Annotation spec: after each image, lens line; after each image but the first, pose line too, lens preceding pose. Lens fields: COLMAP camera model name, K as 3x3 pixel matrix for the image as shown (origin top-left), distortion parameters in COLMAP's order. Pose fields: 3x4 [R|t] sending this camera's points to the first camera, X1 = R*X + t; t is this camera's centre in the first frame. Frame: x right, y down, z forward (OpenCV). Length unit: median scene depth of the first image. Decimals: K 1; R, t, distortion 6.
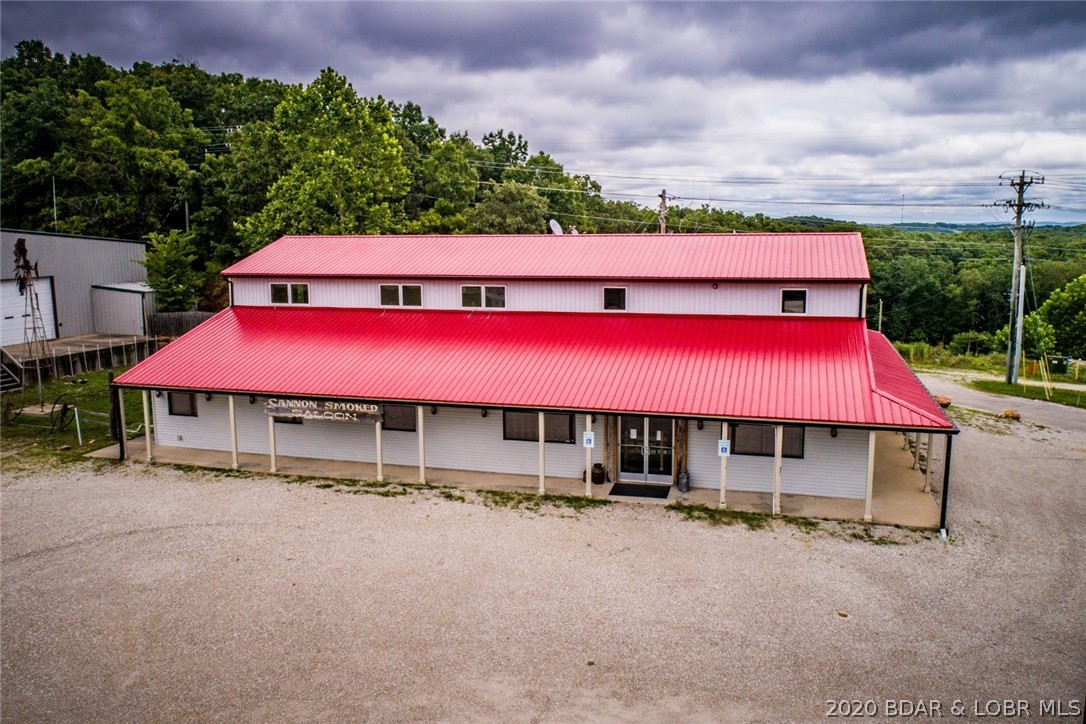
lens RADIAL K [[861.6, 0, 533.7], [0, 861.6, 355.5], [0, 0, 1]] dist [-0.024990, 0.014344]
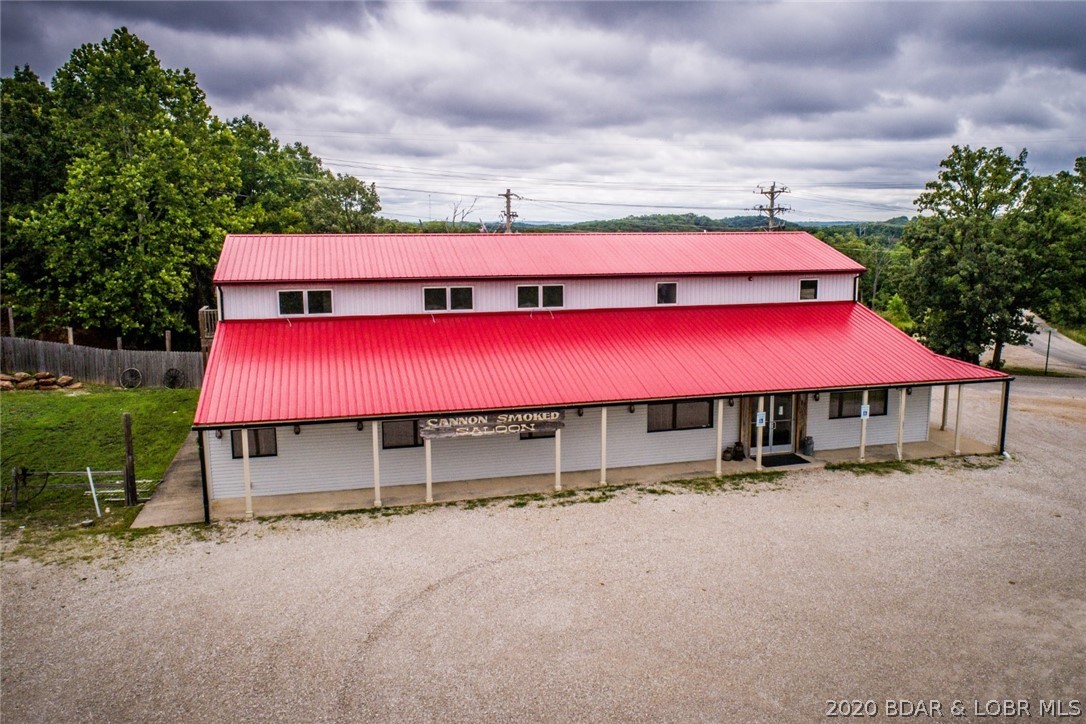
lens RADIAL K [[861.6, 0, 575.2], [0, 861.6, 365.8], [0, 0, 1]] dist [-0.024990, 0.014344]
pose [[0.840857, -0.080709, 0.535206, -0.630889], [0.073696, 0.996683, 0.034516, -0.023080], [-0.536217, 0.010420, 0.844016, 0.171082]]
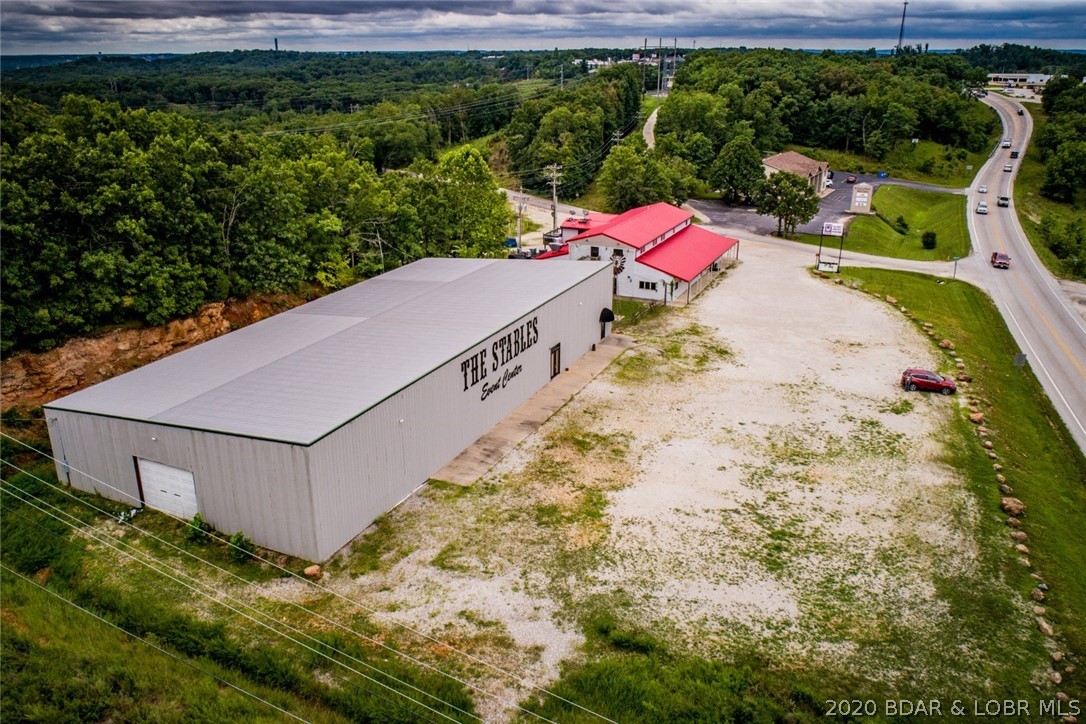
lens RADIAL K [[861.6, 0, 526.0], [0, 861.6, 355.4], [0, 0, 1]] dist [-0.024990, 0.014344]
pose [[0.159940, -0.320942, 0.933496, -4.030804], [0.147415, 0.942831, 0.298894, -0.841346], [-0.976057, 0.089806, 0.198108, 1.011895]]
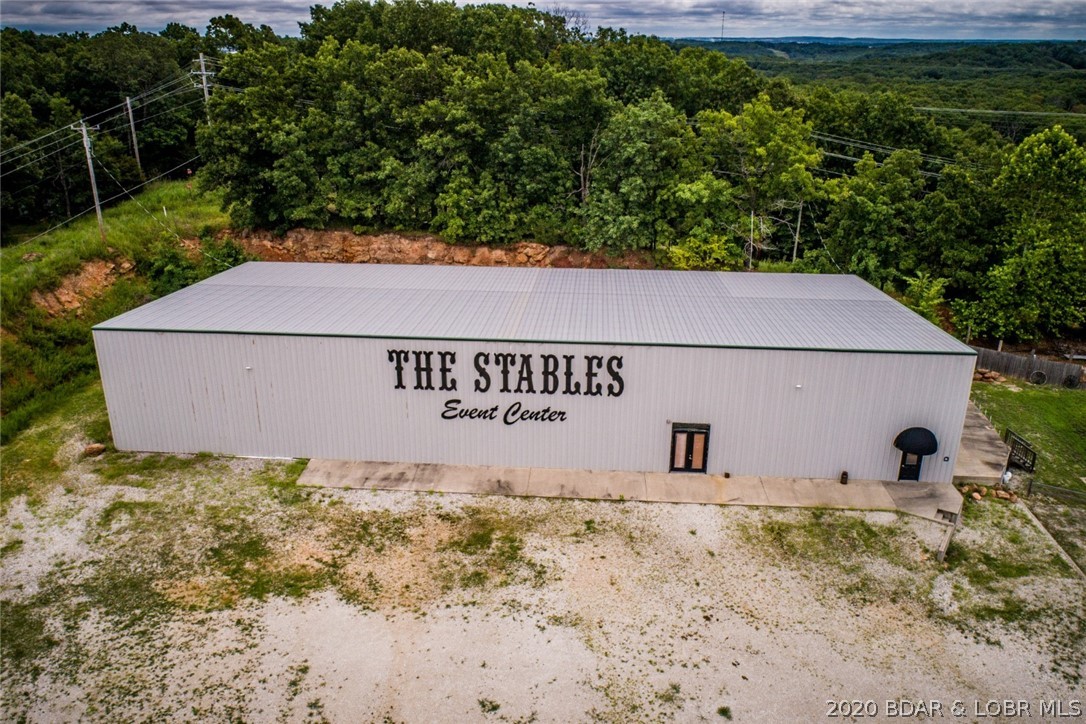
lens RADIAL K [[861.6, 0, 525.6], [0, 861.6, 358.1], [0, 0, 1]] dist [-0.024990, 0.014344]
pose [[0.978754, -0.062834, 0.195172, -2.190451], [0.021284, 0.977879, 0.208084, -0.538049], [-0.203930, -0.199509, 0.958441, -0.002444]]
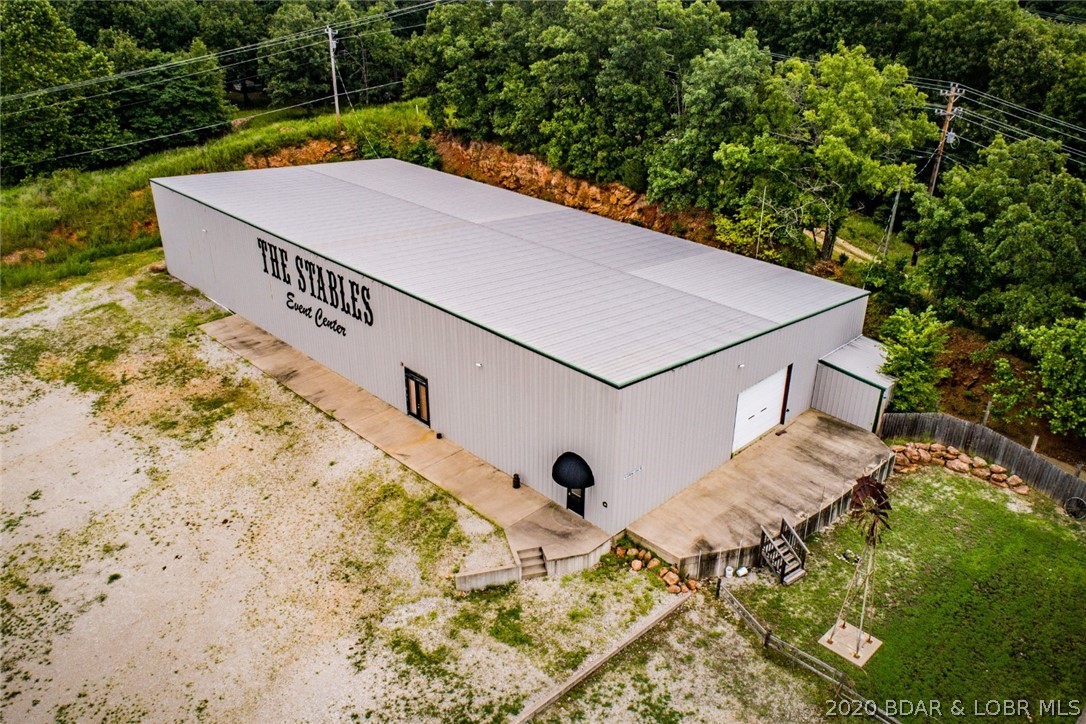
lens RADIAL K [[861.6, 0, 541.5], [0, 861.6, 360.2], [0, 0, 1]] dist [-0.024990, 0.014344]
pose [[0.873386, 0.223387, -0.432775, -0.707626], [-0.084952, 0.944858, 0.316270, -0.622453], [0.479562, -0.239461, 0.844203, 0.219100]]
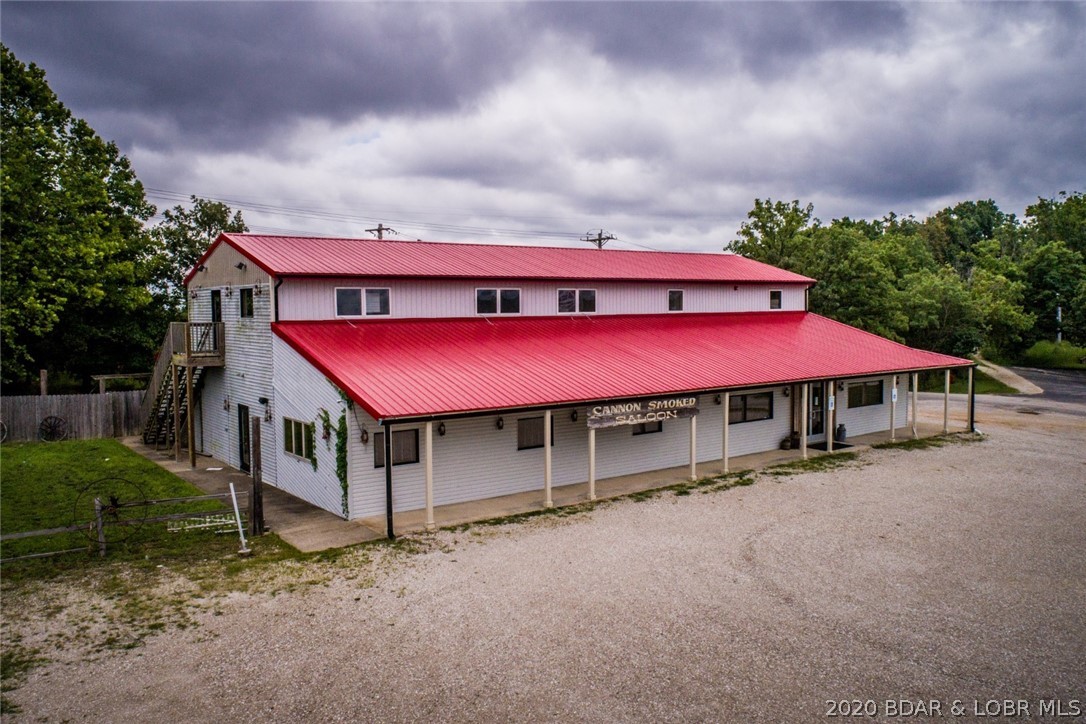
lens RADIAL K [[861.6, 0, 536.8], [0, 861.6, 362.5], [0, 0, 1]] dist [-0.024990, 0.014344]
pose [[0.597047, -0.049348, 0.800687, -0.963328], [0.123219, 0.991903, -0.030747, 0.025963], [-0.792687, 0.117017, 0.598293, 0.536803]]
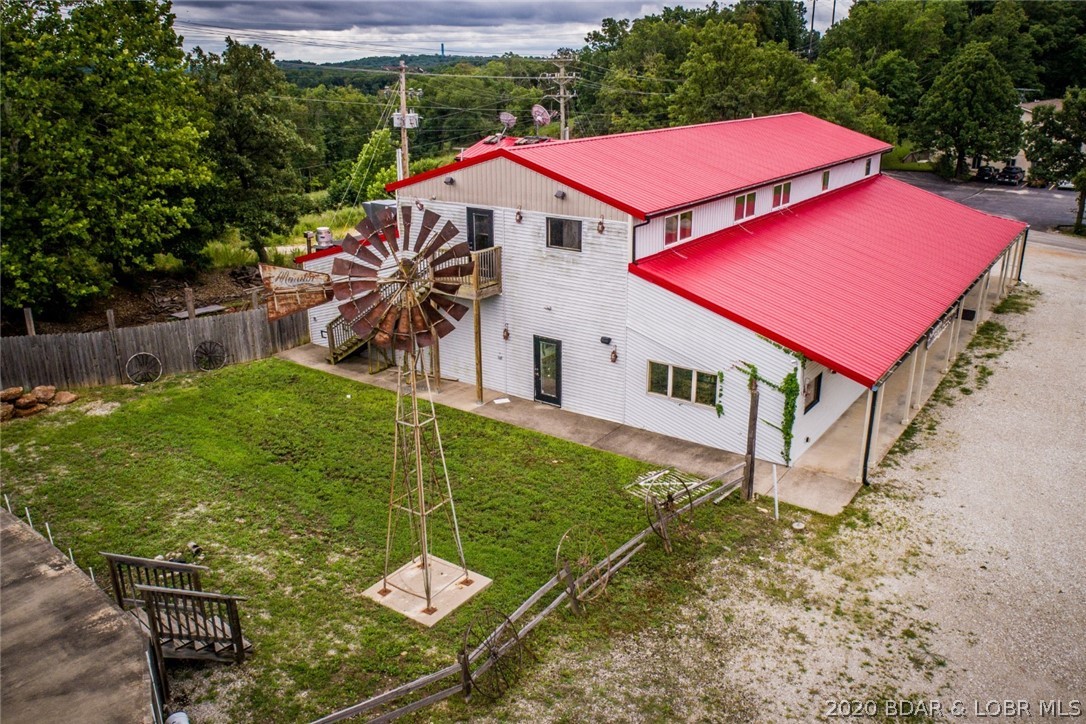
lens RADIAL K [[861.6, 0, 566.8], [0, 861.6, 359.8], [0, 0, 1]] dist [-0.024990, 0.014344]
pose [[0.302154, -0.300189, 0.904760, -1.219752], [0.137585, 0.952918, 0.270219, -0.212739], [-0.943278, 0.042834, 0.329229, 1.037866]]
